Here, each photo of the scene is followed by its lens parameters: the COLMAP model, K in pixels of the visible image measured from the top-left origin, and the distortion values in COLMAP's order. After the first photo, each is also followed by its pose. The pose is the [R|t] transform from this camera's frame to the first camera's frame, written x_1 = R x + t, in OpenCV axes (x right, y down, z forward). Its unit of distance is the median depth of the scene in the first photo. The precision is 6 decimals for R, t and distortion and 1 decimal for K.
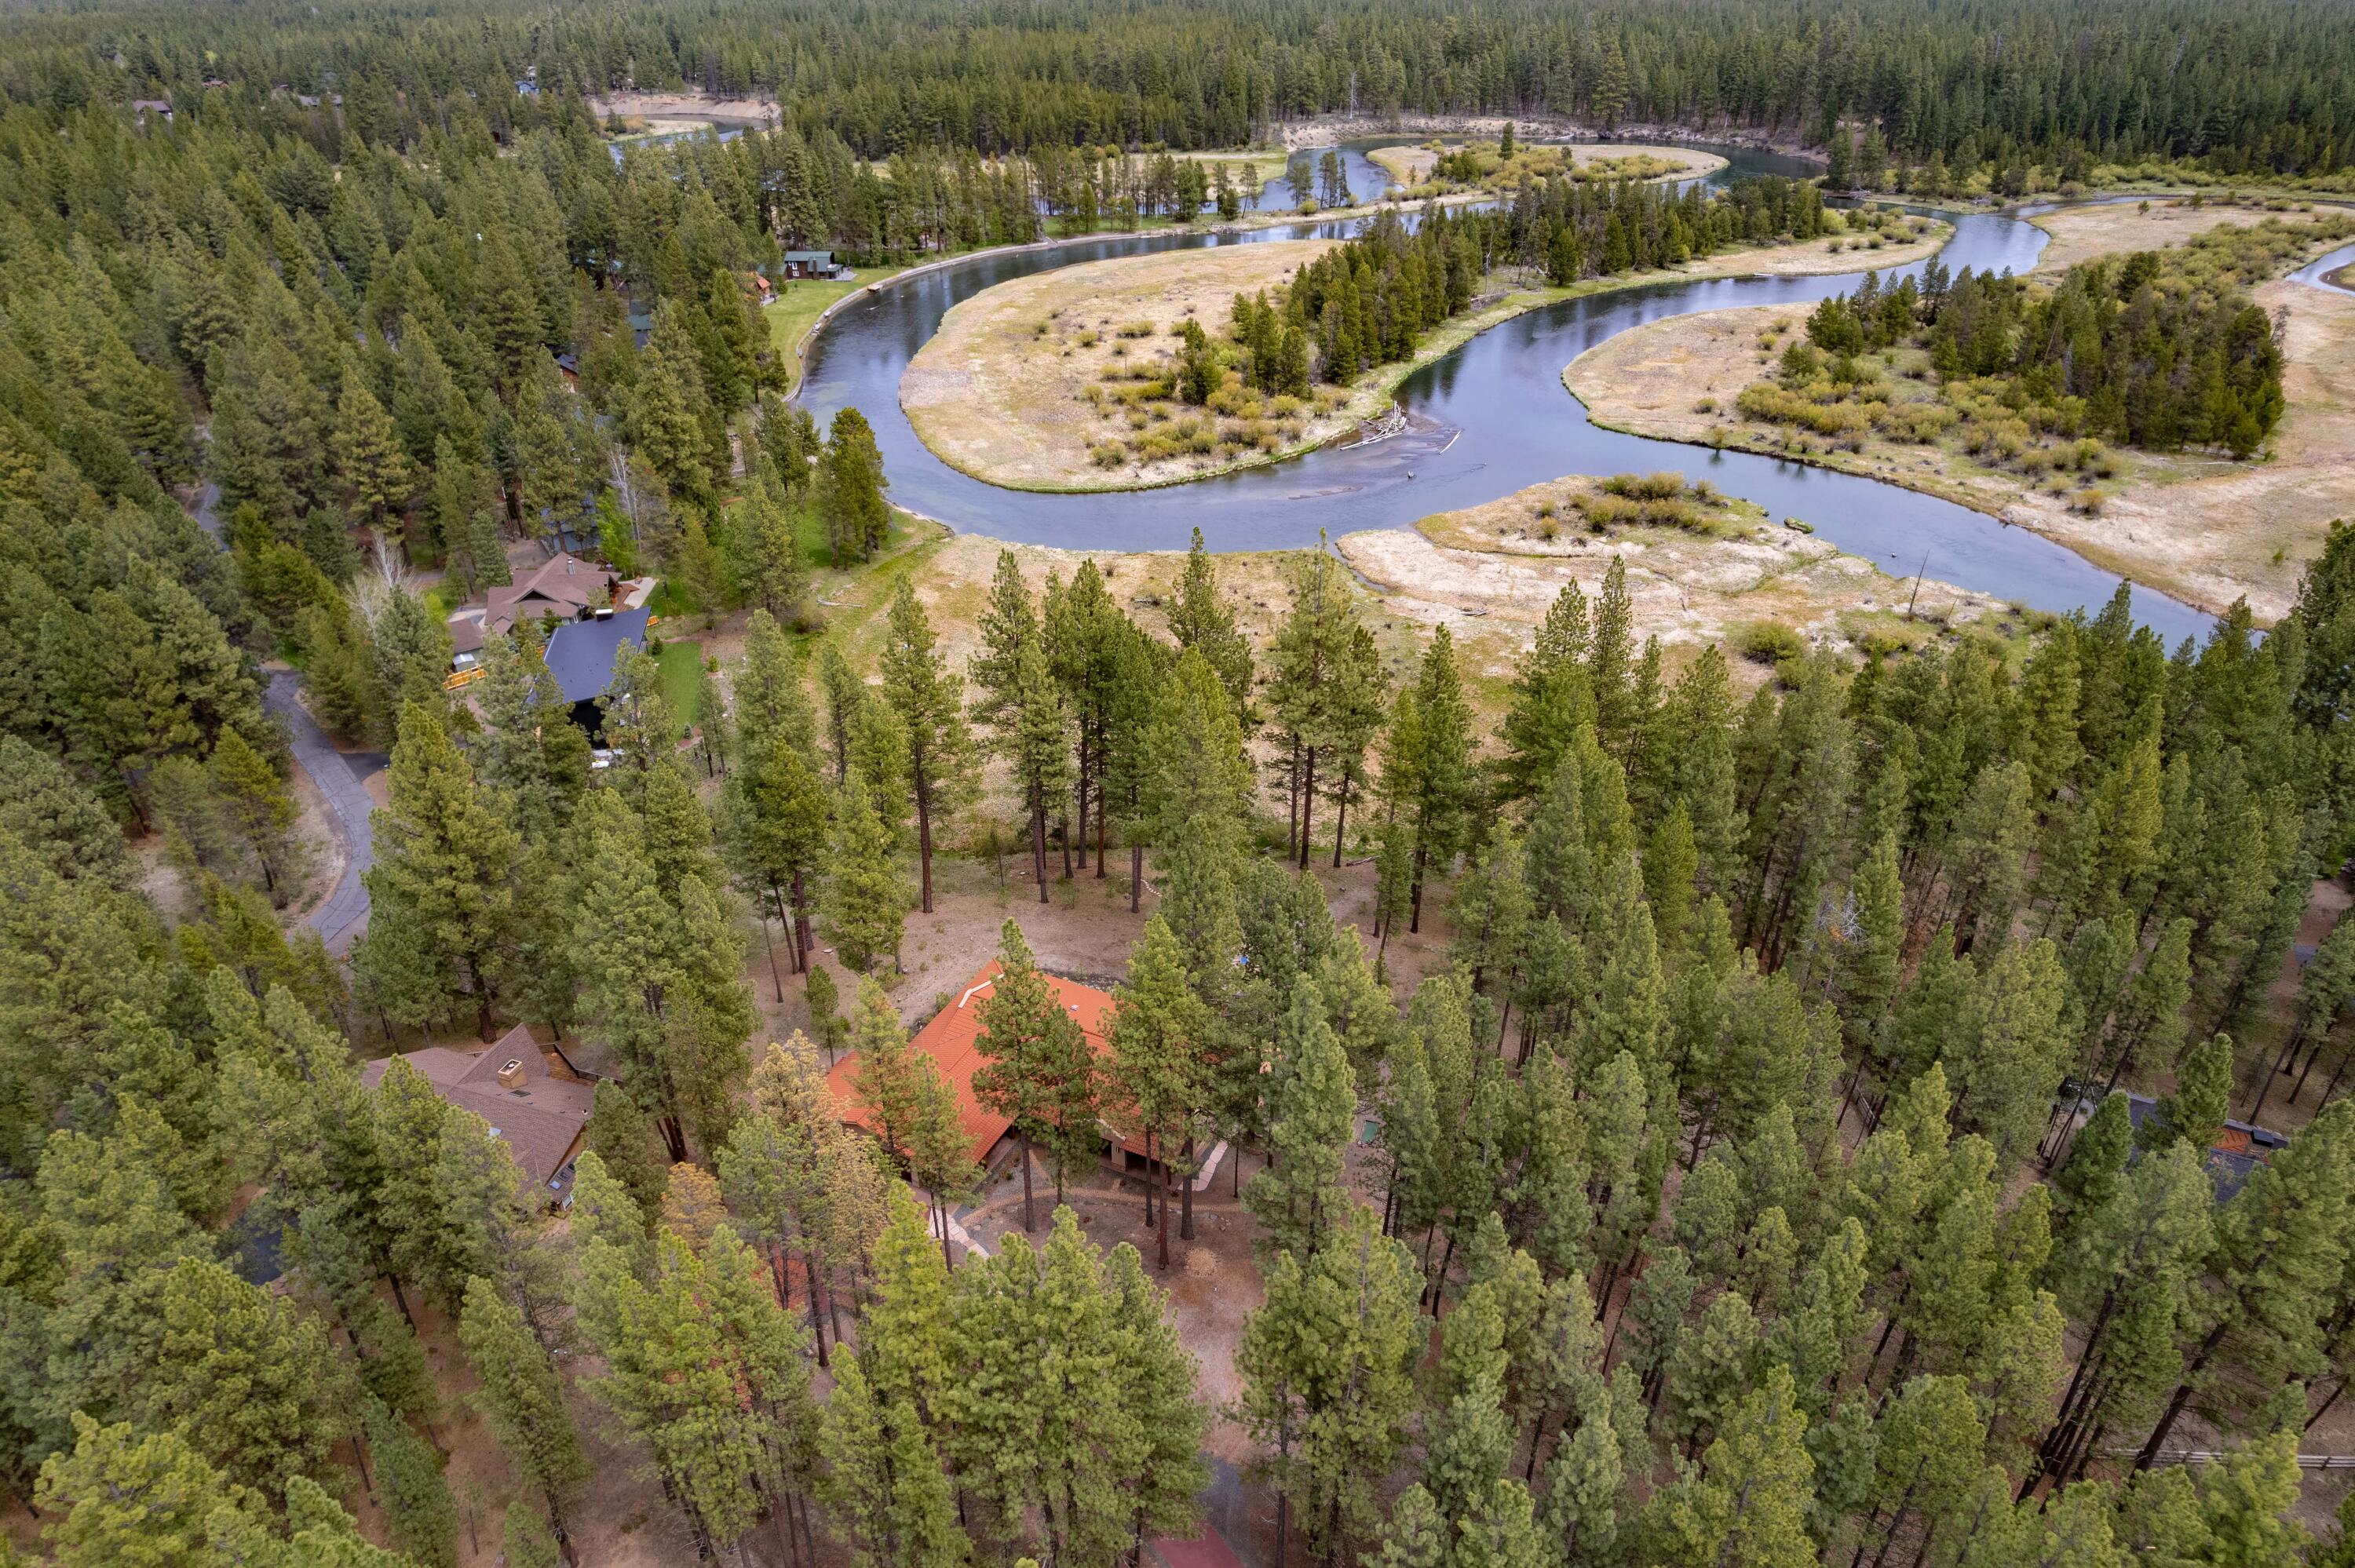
lens RADIAL K [[1511.7, 0, 1176.3], [0, 1511.7, 790.2], [0, 0, 1]] dist [-0.081196, 0.067731]
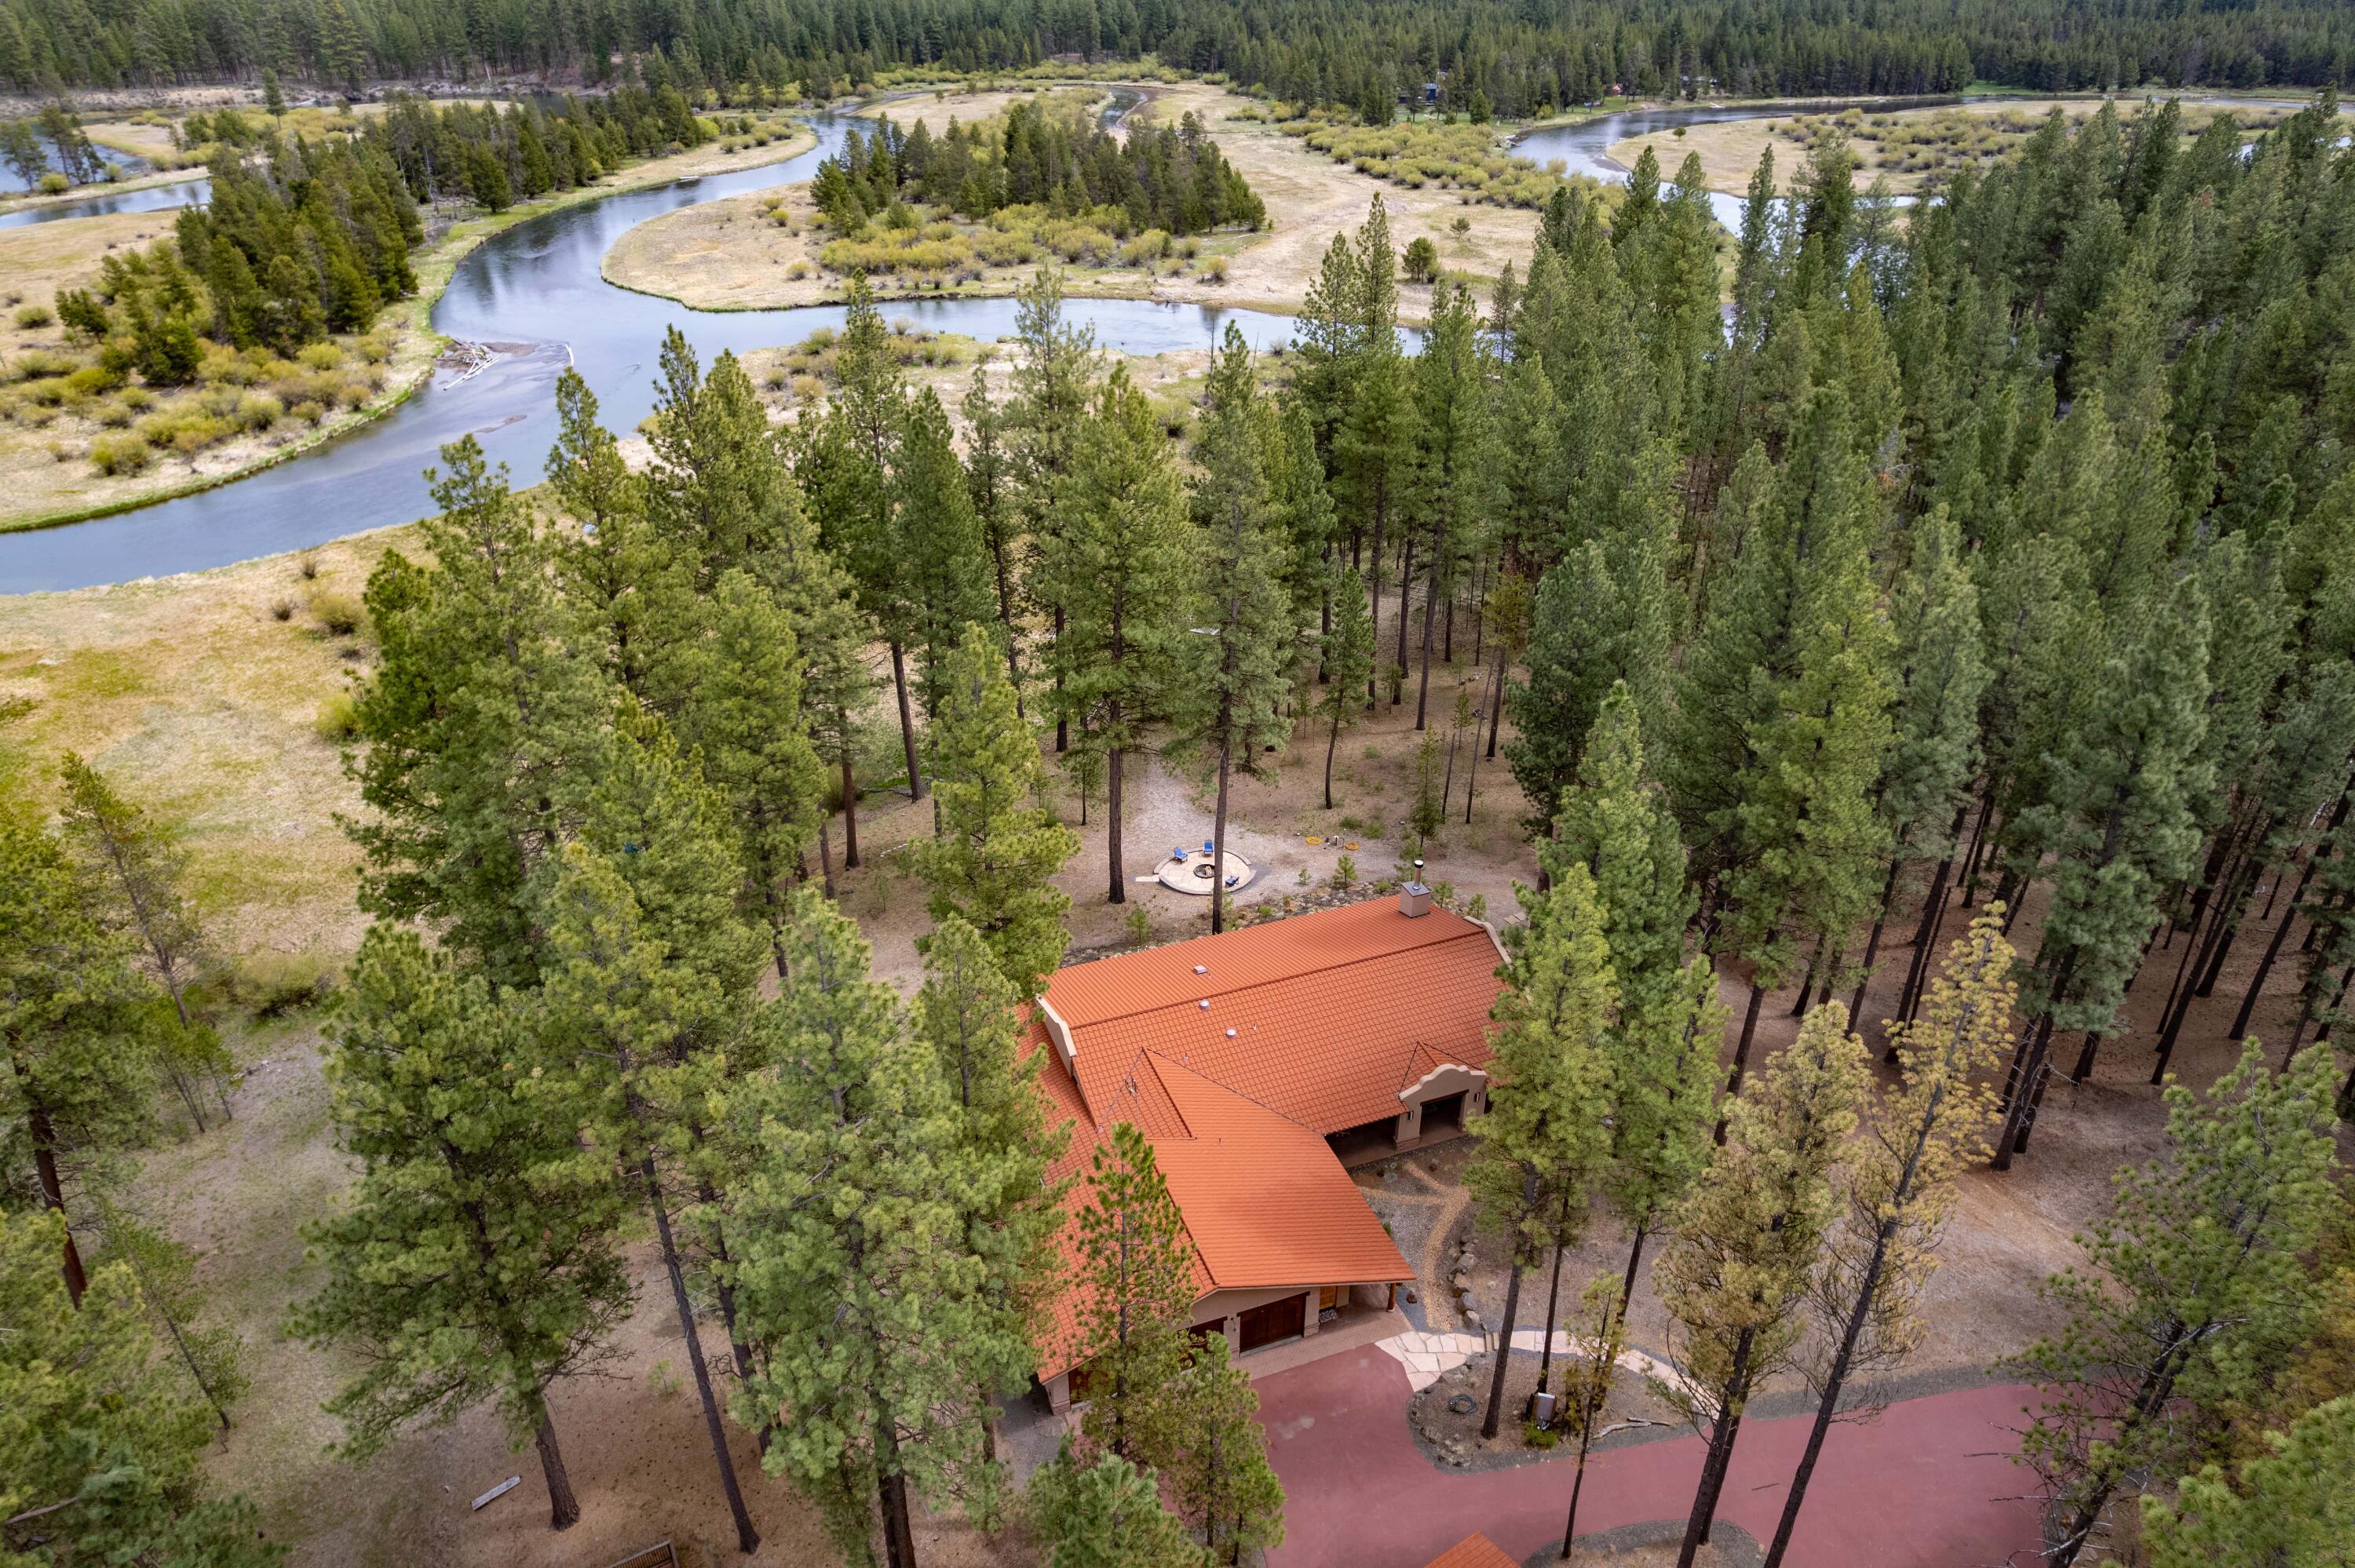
lens RADIAL K [[1511.7, 0, 1180.2], [0, 1511.7, 795.7], [0, 0, 1]] dist [-0.081196, 0.067731]
pose [[0.684375, -0.363491, 0.632064, -0.203600], [0.367176, 0.920746, 0.131944, -0.001389], [-0.629930, 0.141779, 0.763601, 0.253148]]
